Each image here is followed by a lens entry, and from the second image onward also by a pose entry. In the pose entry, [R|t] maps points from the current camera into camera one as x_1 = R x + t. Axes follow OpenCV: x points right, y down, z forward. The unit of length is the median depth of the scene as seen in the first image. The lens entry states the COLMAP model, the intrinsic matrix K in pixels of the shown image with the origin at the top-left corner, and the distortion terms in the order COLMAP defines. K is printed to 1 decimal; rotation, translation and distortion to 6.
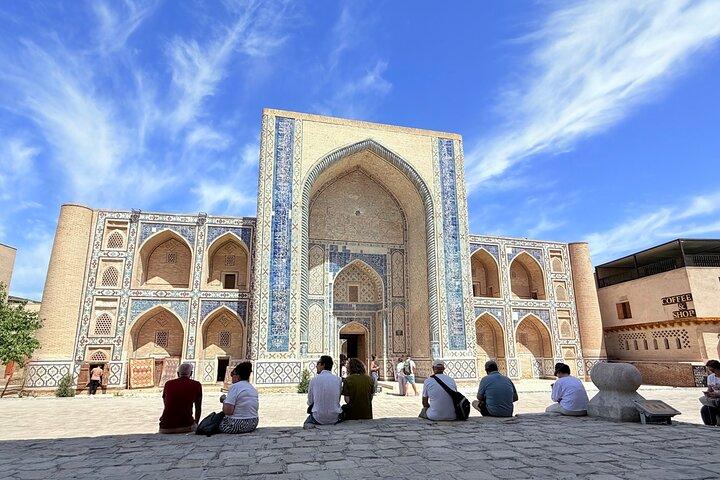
lens RADIAL K [[377.2, 0, 359.8], [0, 377.2, 264.2], [0, 0, 1]] dist [0.020648, 0.000051]
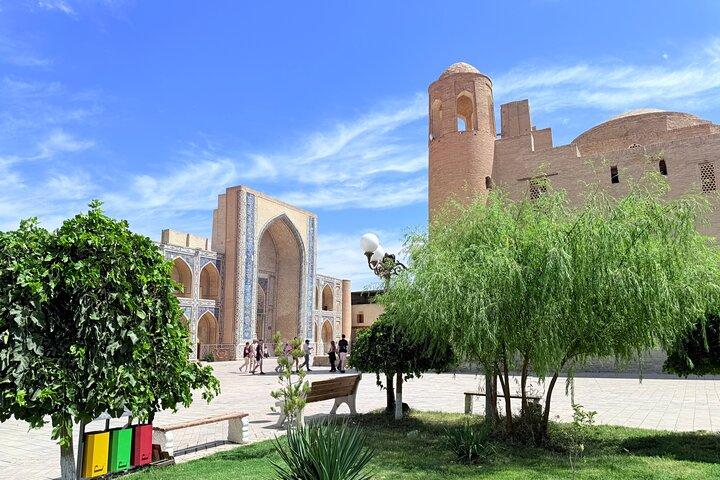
lens RADIAL K [[564.8, 0, 360.0], [0, 564.8, 240.0], [0, 0, 1]] dist [0.001114, -0.001562]
pose [[0.649215, 0.135328, 0.748469, -1.687603], [-0.178675, 0.983642, -0.022868, -0.229266], [-0.739321, -0.118887, 0.662775, -0.958204]]
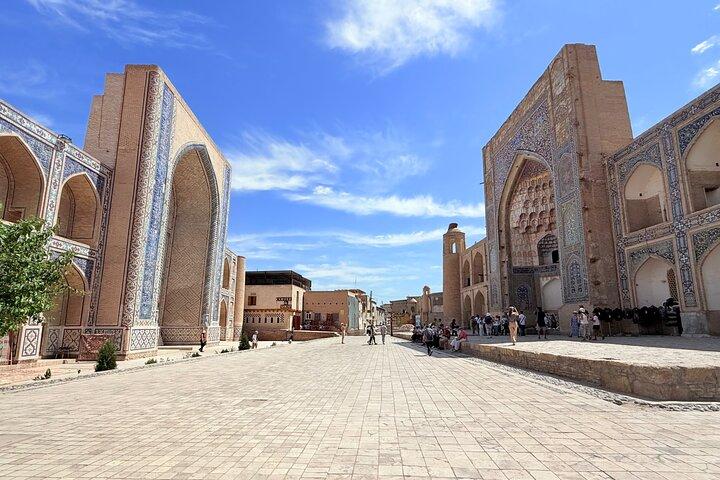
lens RADIAL K [[362.5, 0, 369.3], [0, 362.5, 265.4], [0, 0, 1]] dist [-0.025318, 0.000073]
pose [[0.150970, 0.172063, 0.973449, -0.978169], [-0.233957, 0.962978, -0.133928, 0.068121], [-0.960454, -0.207526, 0.185636, 0.226133]]
